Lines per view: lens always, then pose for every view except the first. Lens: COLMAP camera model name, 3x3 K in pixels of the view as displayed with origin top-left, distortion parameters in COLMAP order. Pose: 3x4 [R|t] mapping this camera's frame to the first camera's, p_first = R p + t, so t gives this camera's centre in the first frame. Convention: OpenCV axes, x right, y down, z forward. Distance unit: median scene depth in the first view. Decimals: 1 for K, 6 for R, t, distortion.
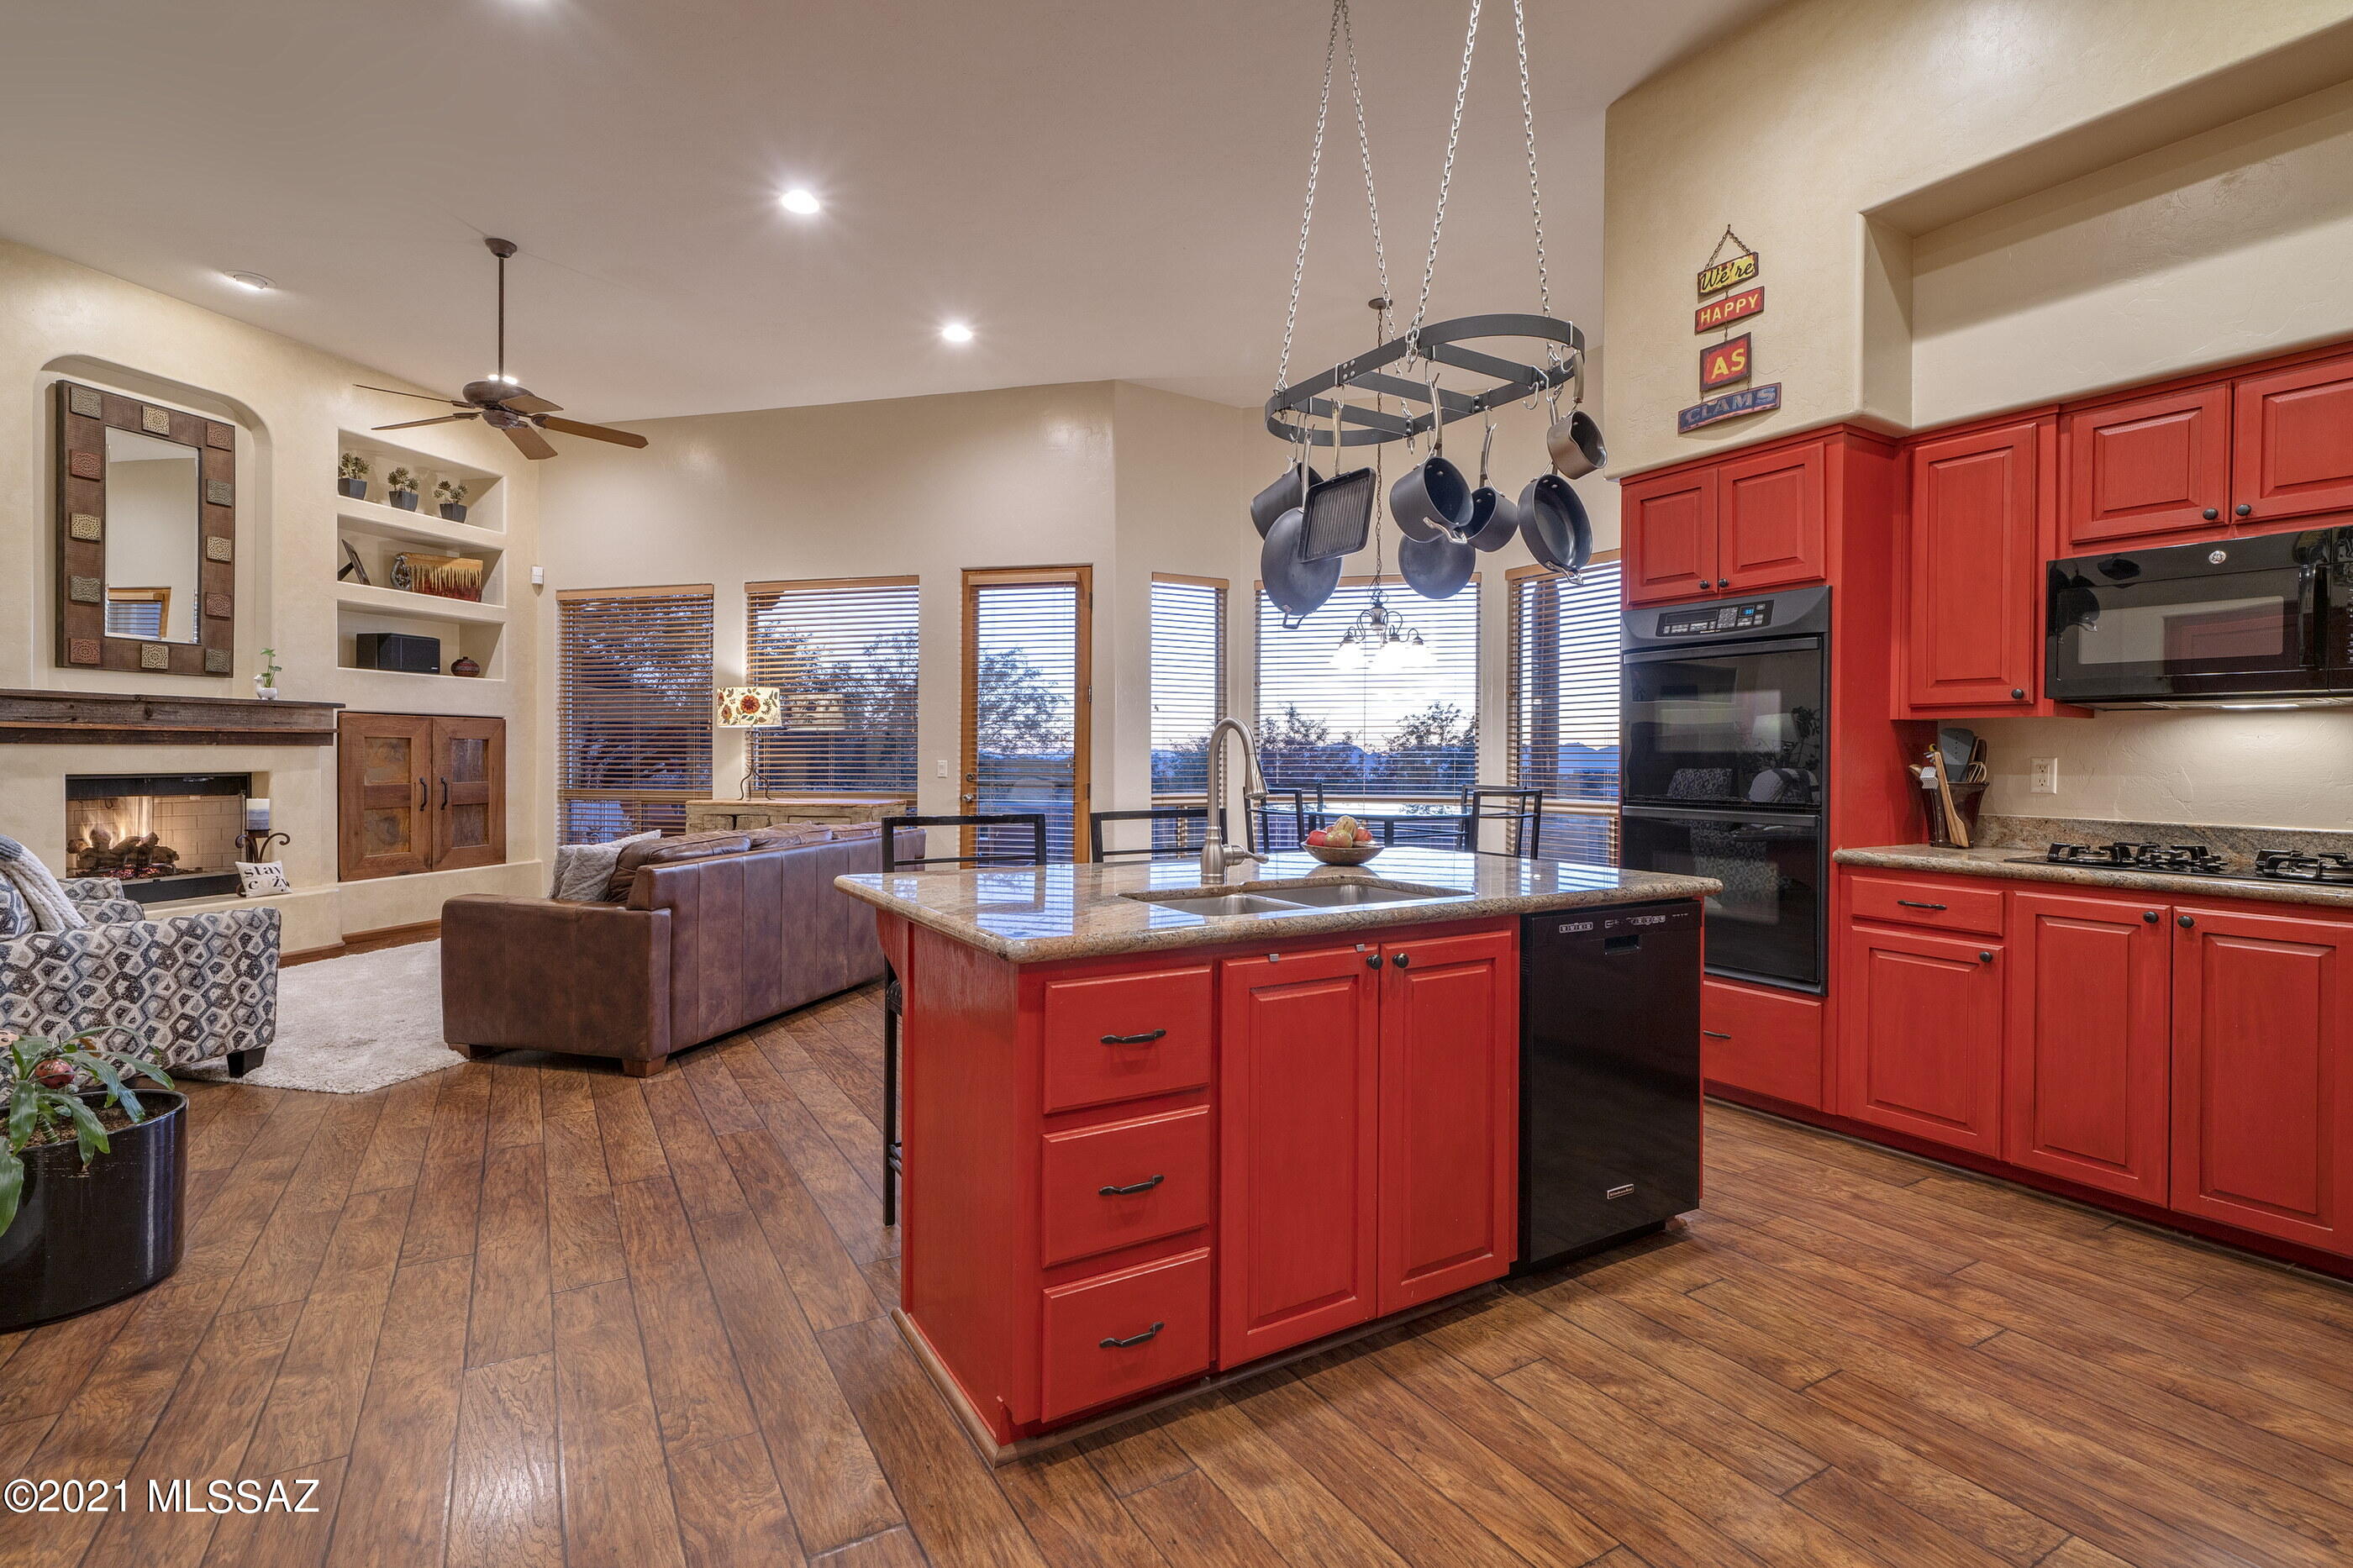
lens RADIAL K [[1105.9, 0, 1188.5], [0, 1105.9, 758.7], [0, 0, 1]] dist [-0.001884, -0.000269]
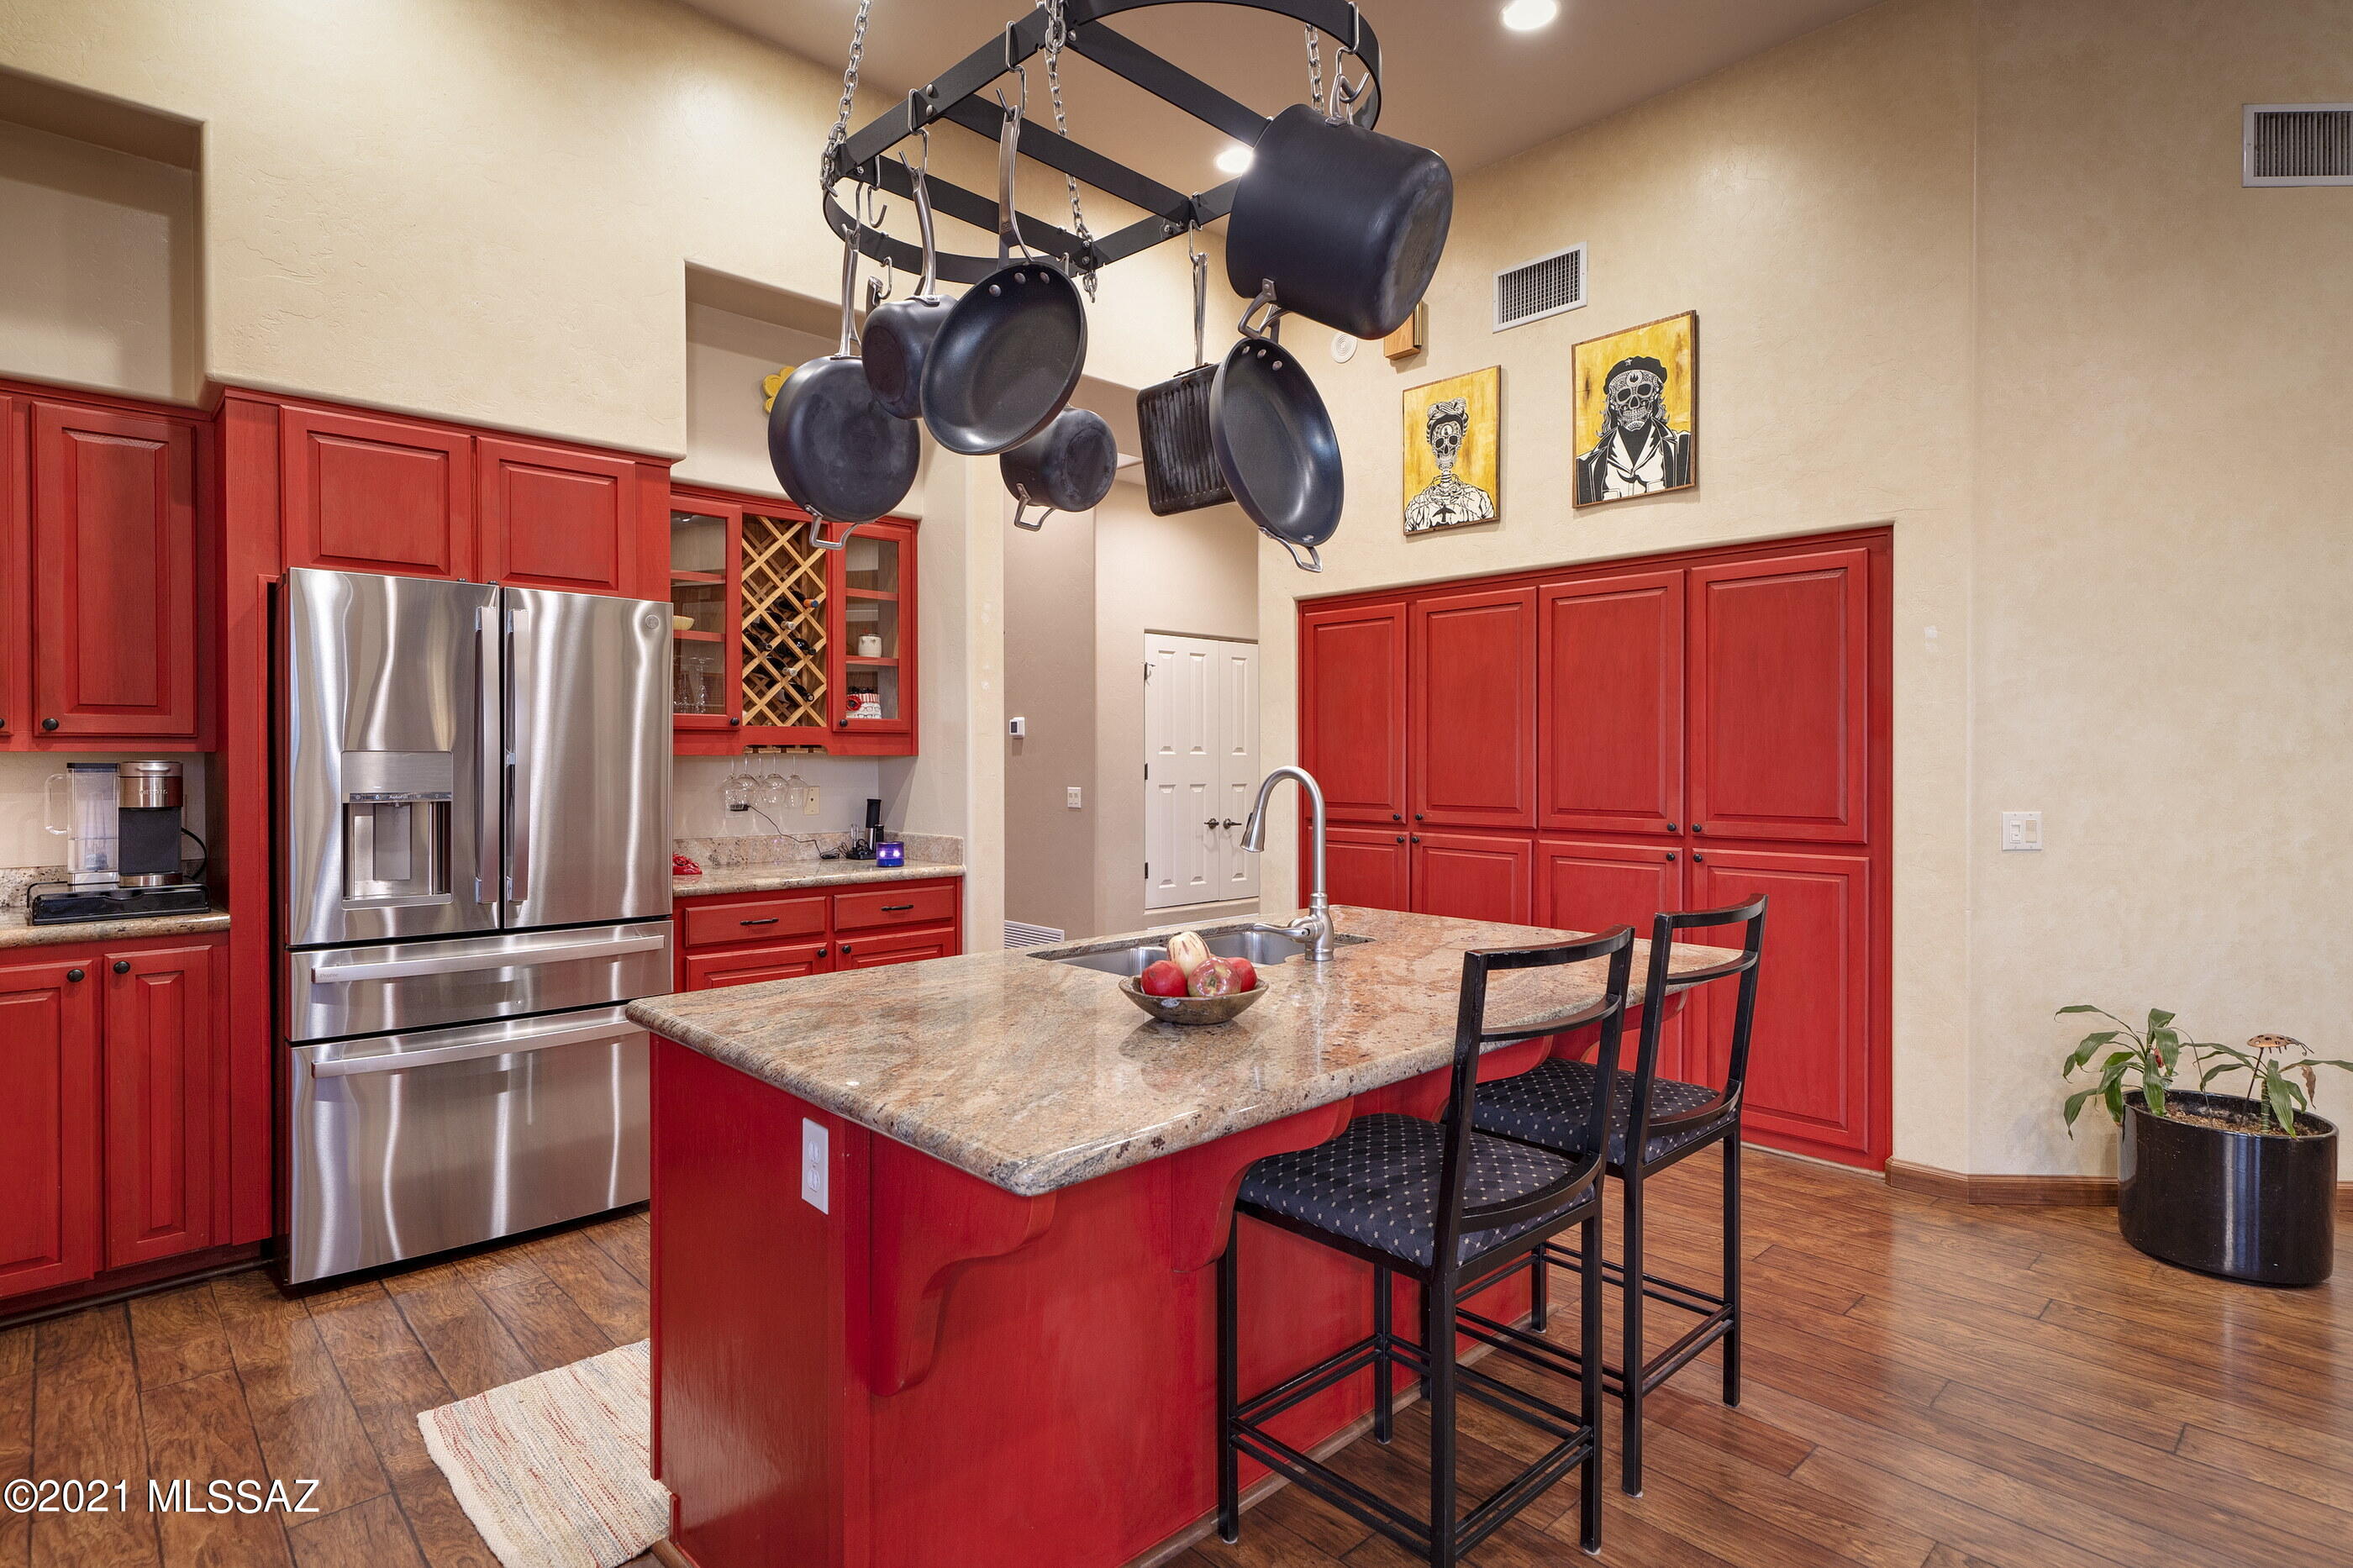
lens RADIAL K [[1199.1, 0, 1176.5], [0, 1199.1, 784.0], [0, 0, 1]] dist [-0.001691, 0.000590]
pose [[-0.977701, -0.002022, -0.209991, 0.136553], [-0.007596, 0.999640, 0.025742, -0.018880], [0.209863, 0.026763, -0.977364, 0.800305]]
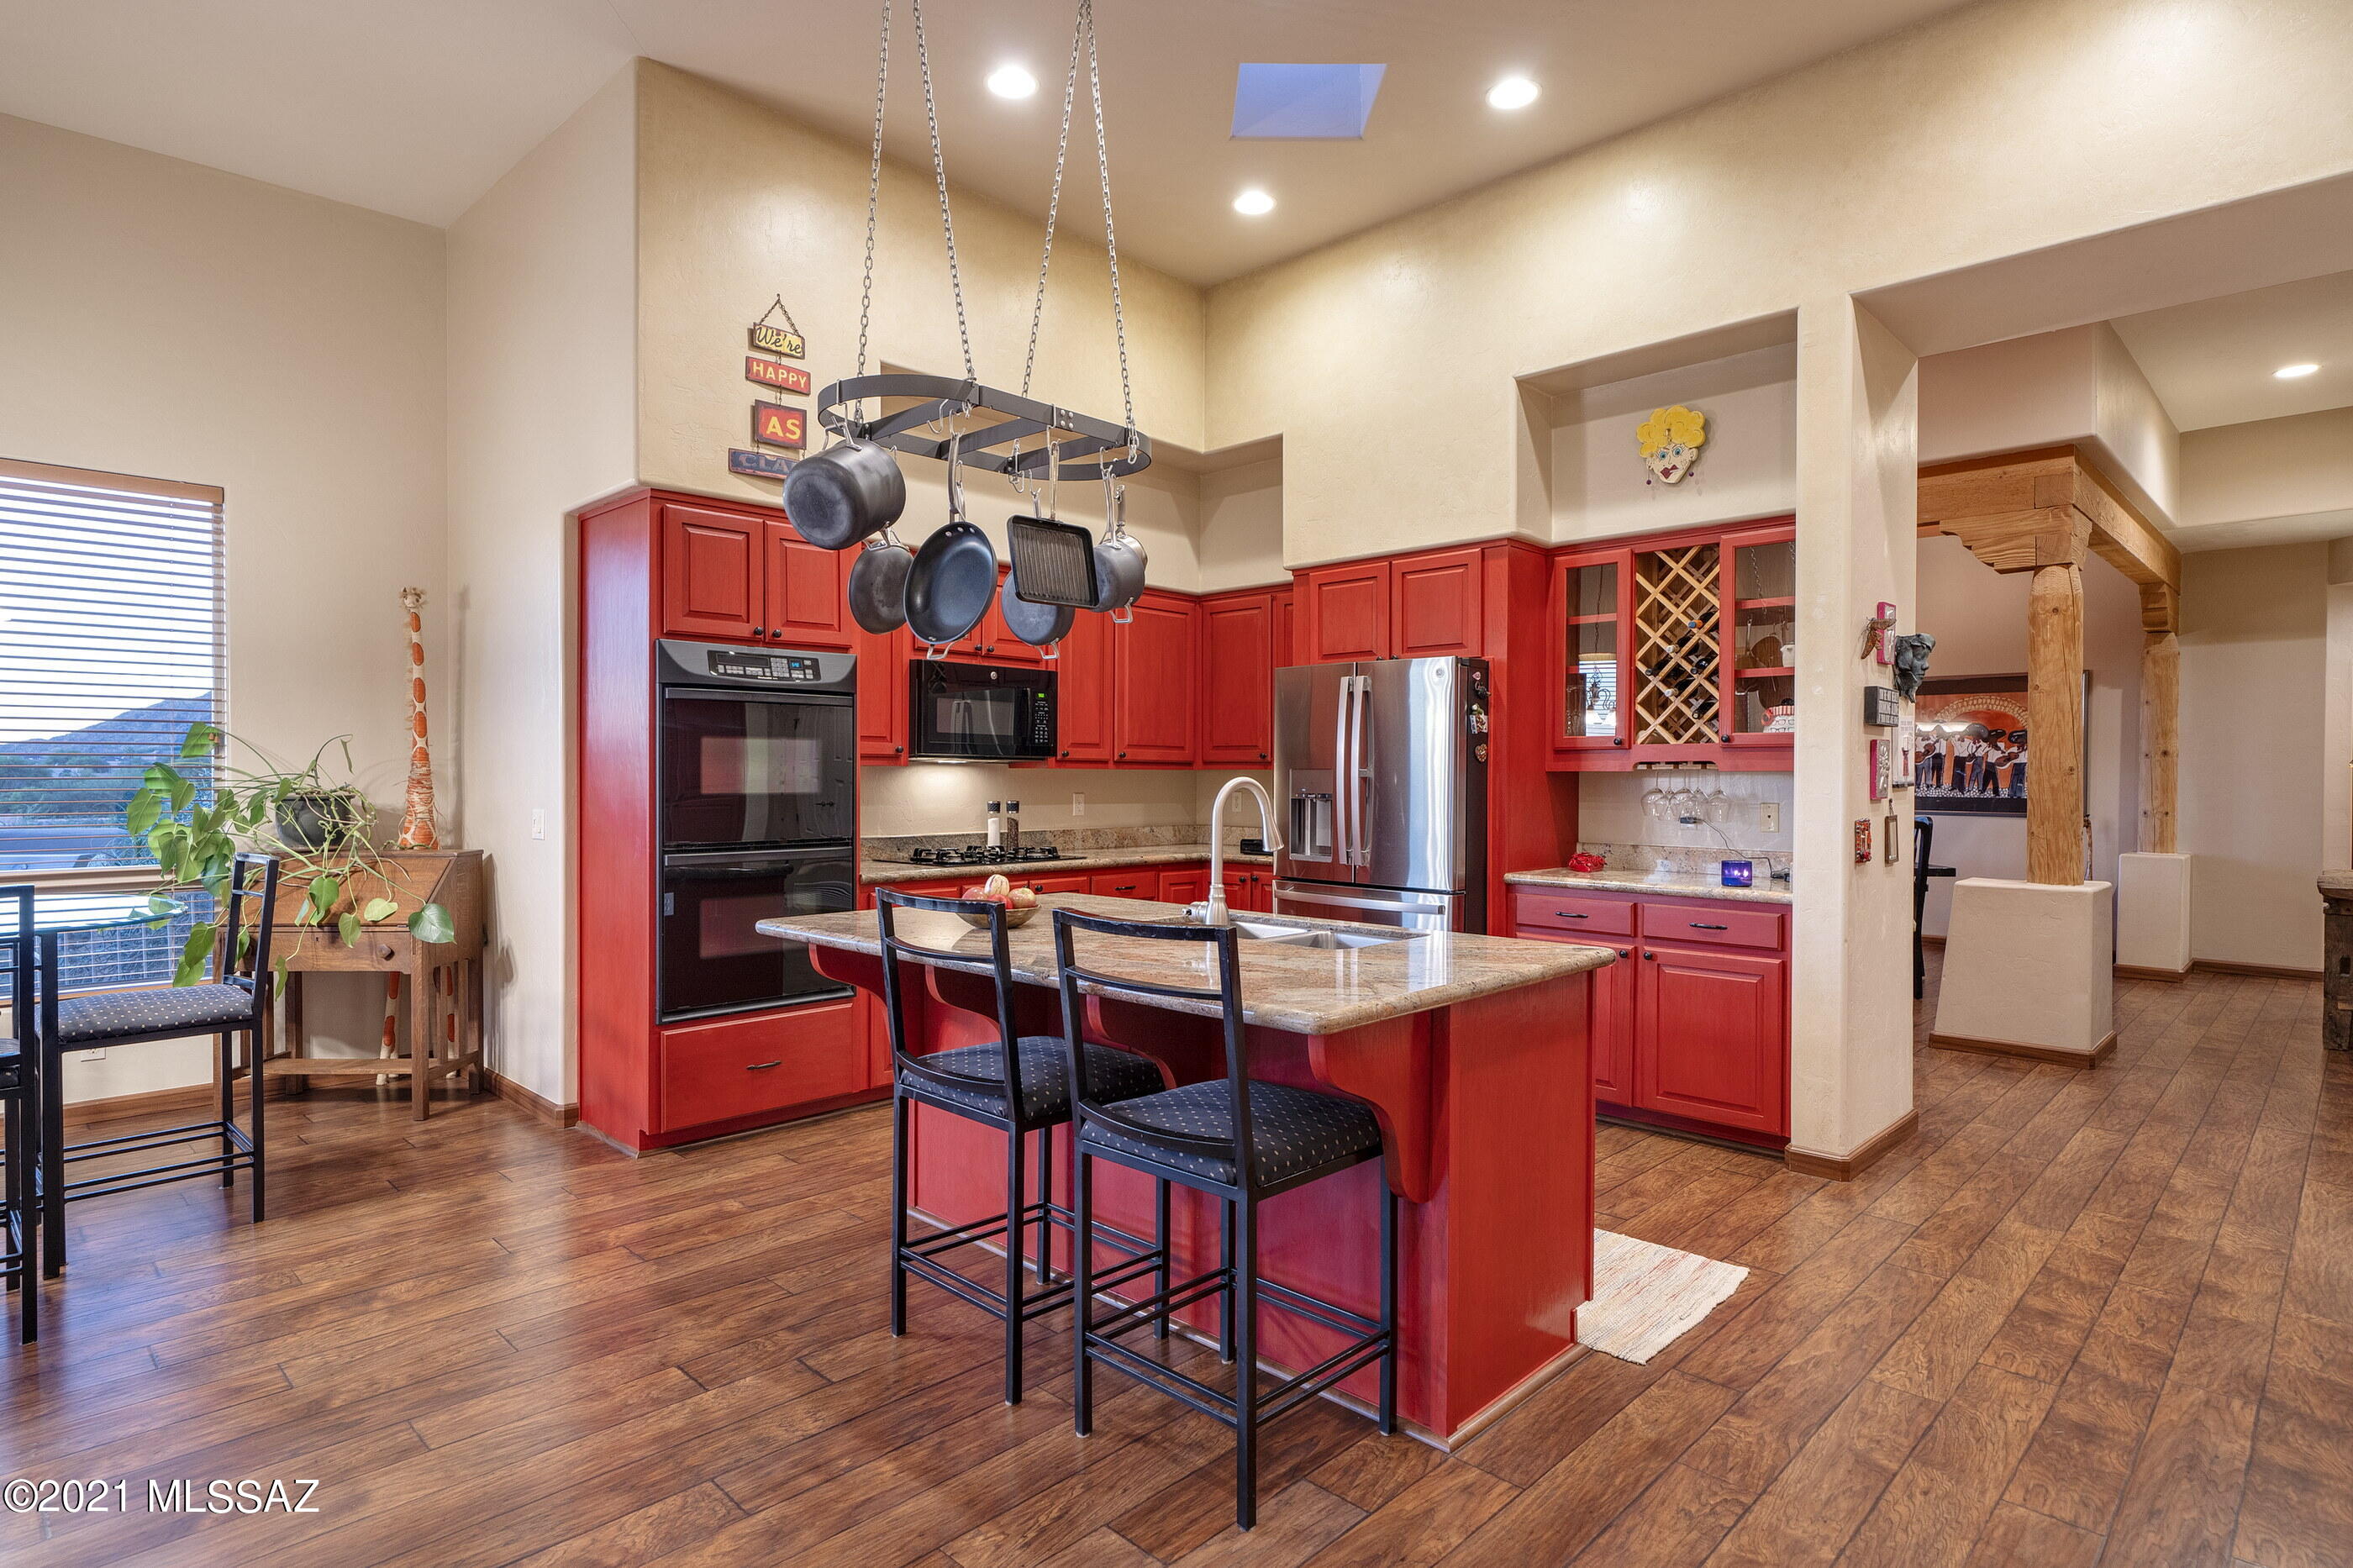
lens RADIAL K [[1228.0, 0, 1156.1], [0, 1228.0, 786.3], [0, 0, 1]] dist [-0.000296, -0.000197]
pose [[-0.237453, -0.015618, 0.971274, -0.446276], [0.001109, 0.999866, 0.016349, -0.019456], [-0.971398, 0.004960, -0.237403, 0.559470]]
